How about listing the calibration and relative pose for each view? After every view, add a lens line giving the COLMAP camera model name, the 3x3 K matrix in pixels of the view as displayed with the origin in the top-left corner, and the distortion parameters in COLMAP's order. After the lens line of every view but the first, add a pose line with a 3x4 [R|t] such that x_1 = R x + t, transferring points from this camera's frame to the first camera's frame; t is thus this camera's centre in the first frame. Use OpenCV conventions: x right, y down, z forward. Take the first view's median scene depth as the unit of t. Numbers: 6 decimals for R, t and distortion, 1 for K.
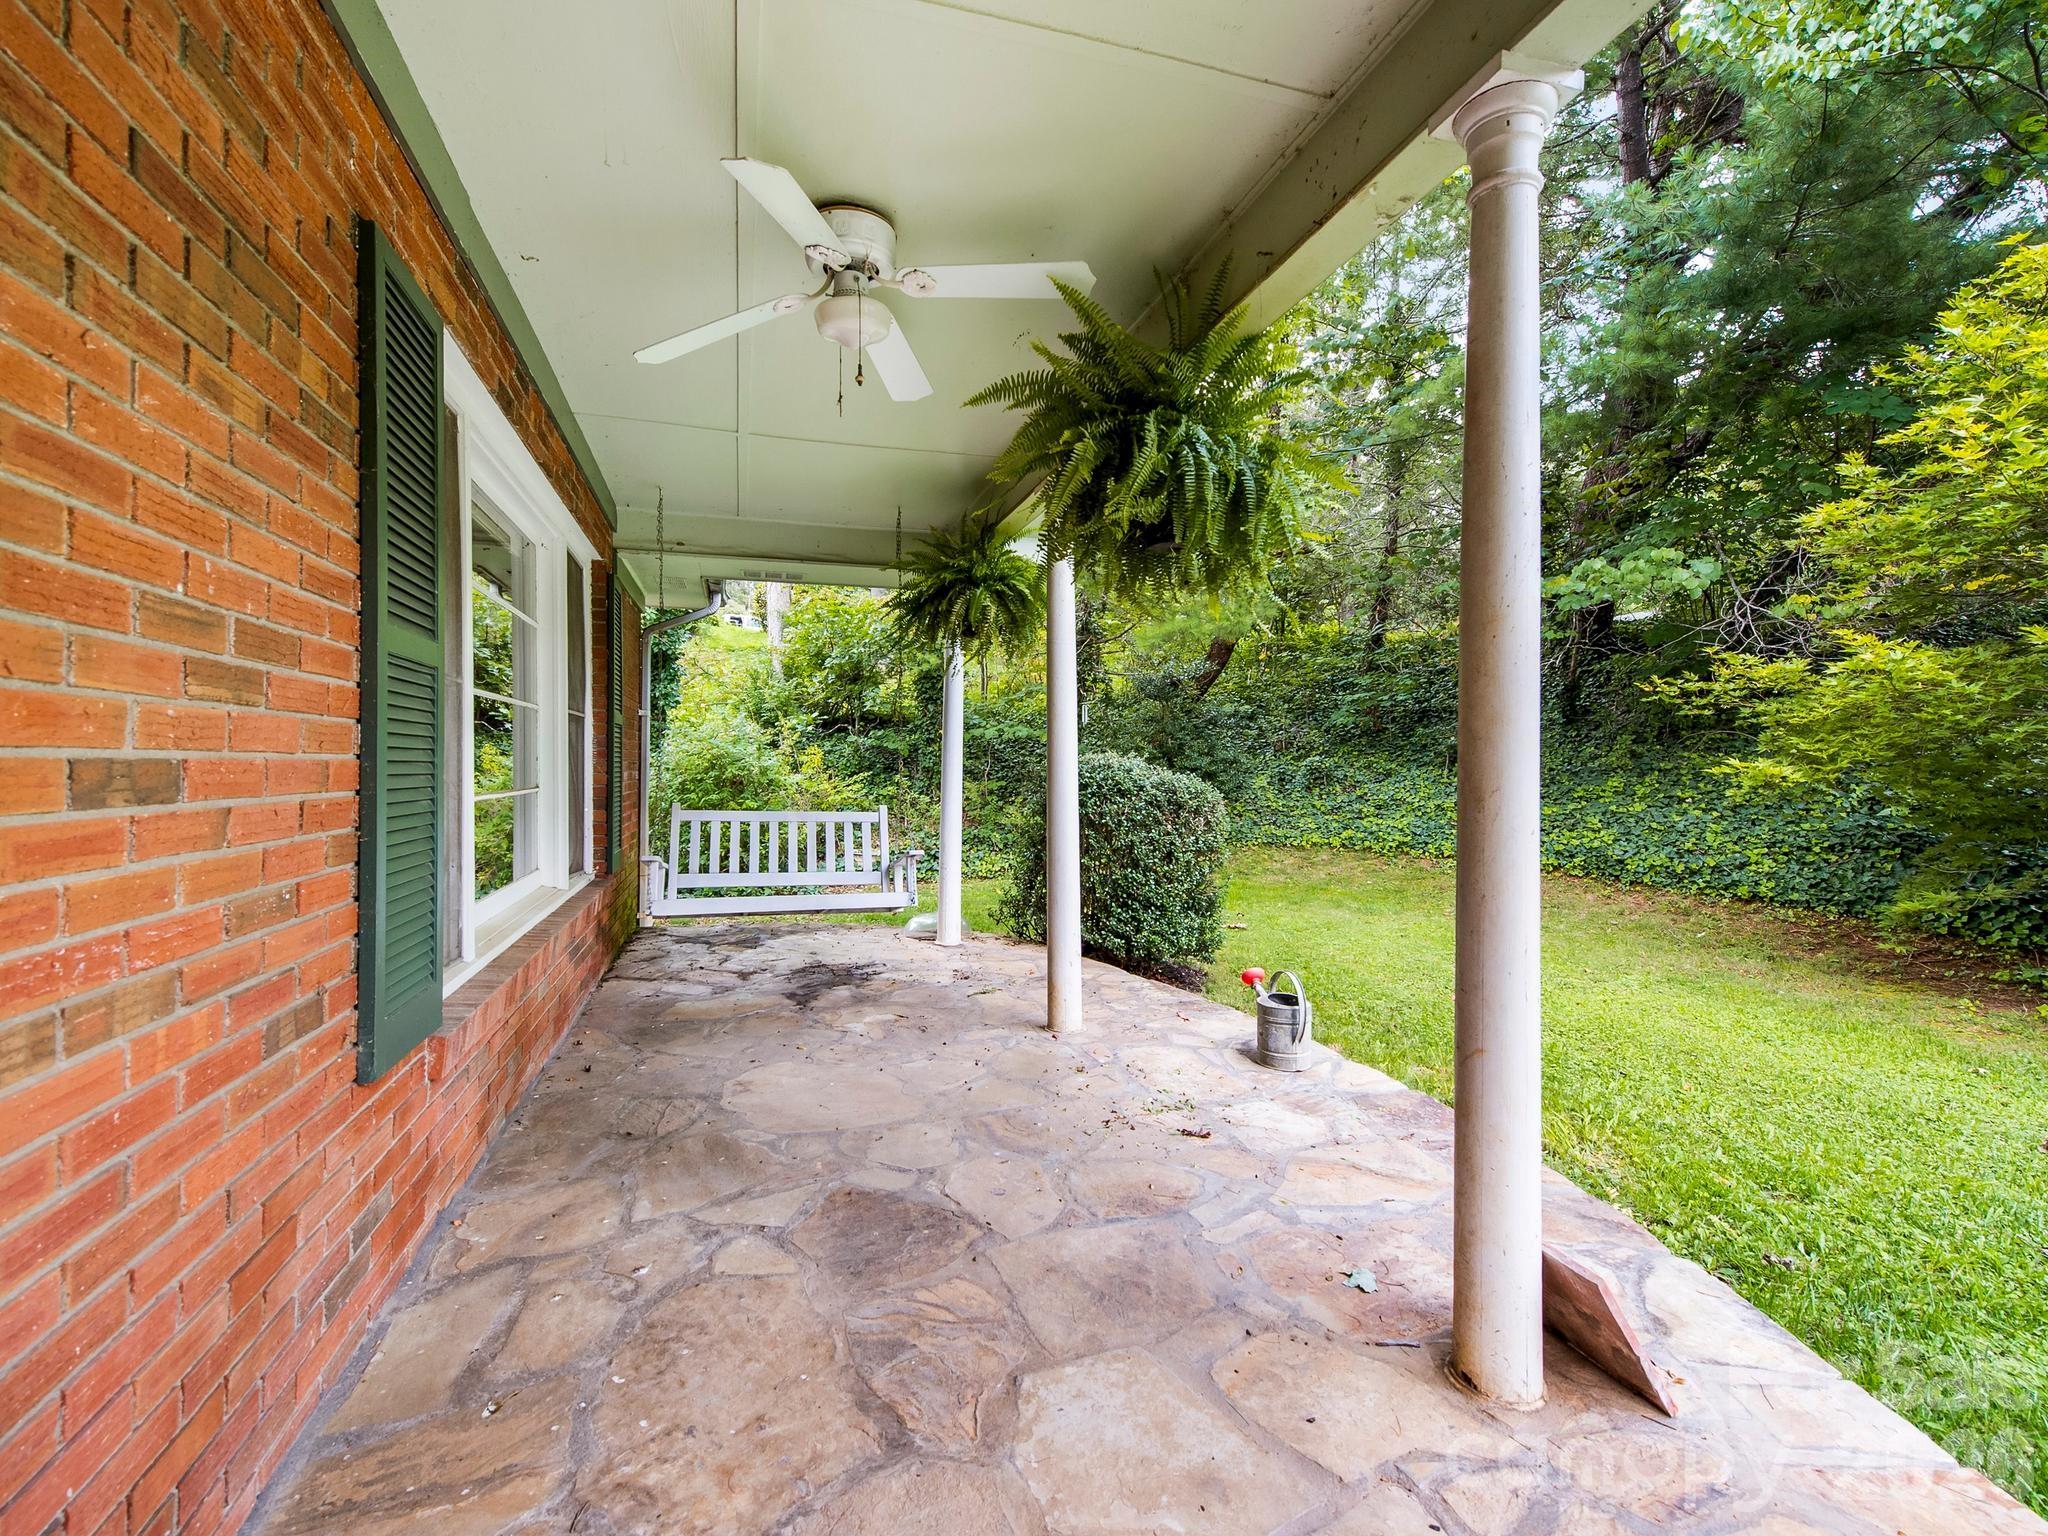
lens RADIAL K [[925.1, 0, 1022.7], [0, 925.1, 766.2], [0, 0, 1]] dist [0.020114, -0.007874]
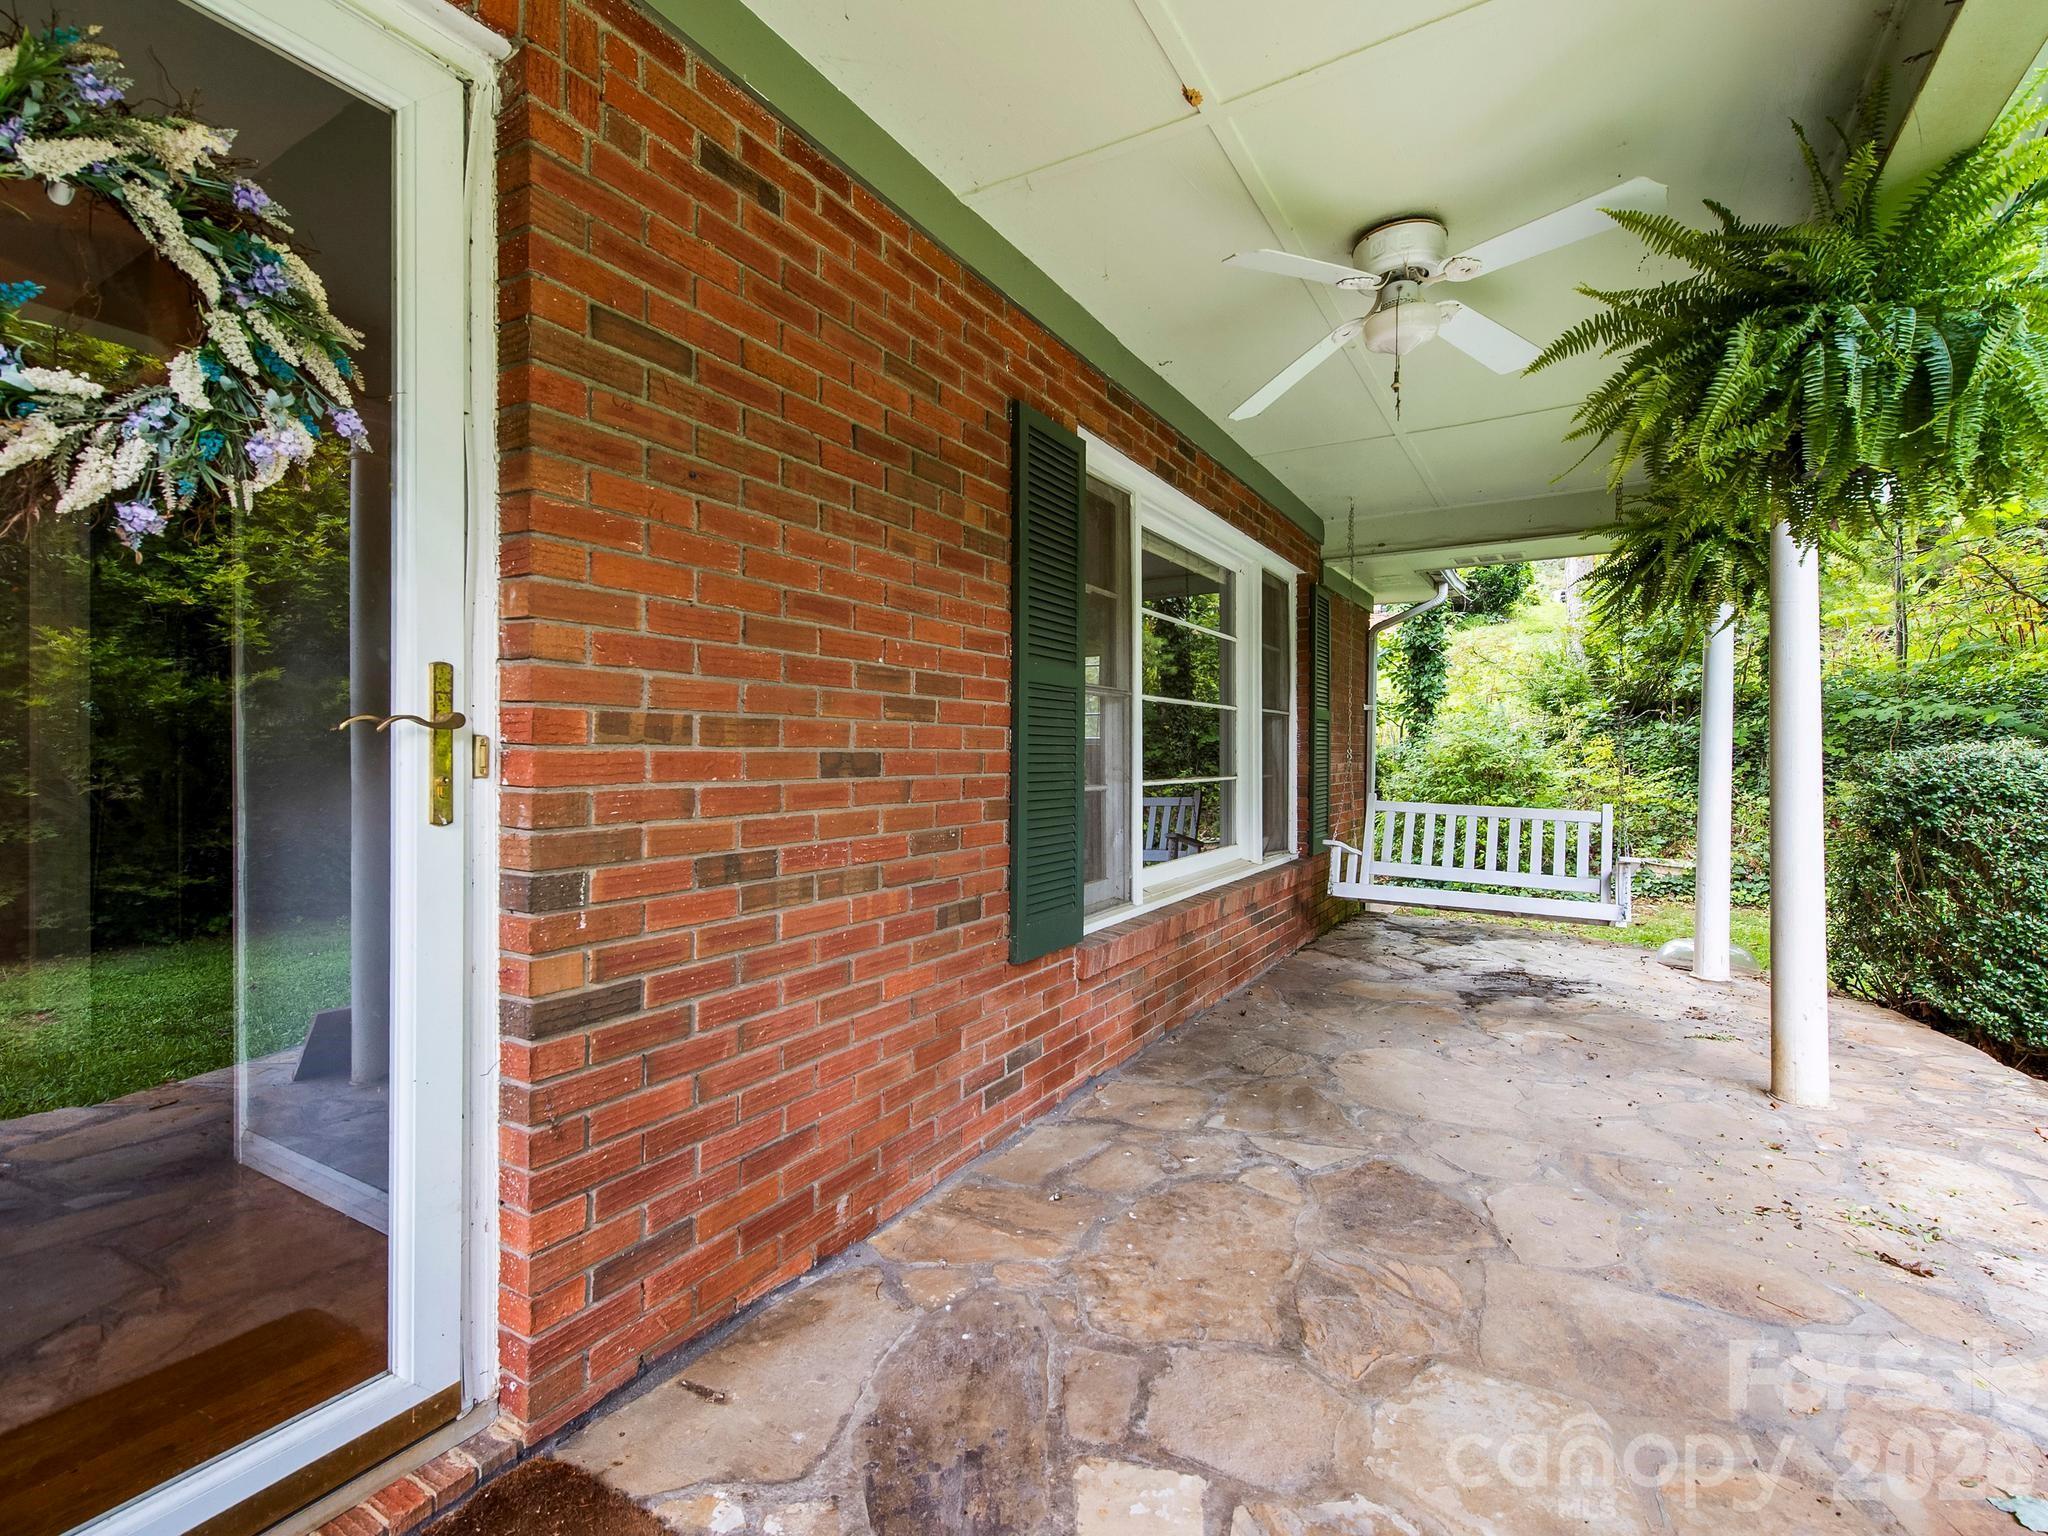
lens RADIAL K [[925.1, 0, 1009.2], [0, 925.1, 759.5], [0, 0, 1]] dist [0.020114, -0.007874]
pose [[0.668775, 0.004725, -0.743450, 0.312544], [-0.003897, 0.999988, 0.002850, -0.000167], [0.743455, 0.000991, 0.668786, -0.016747]]
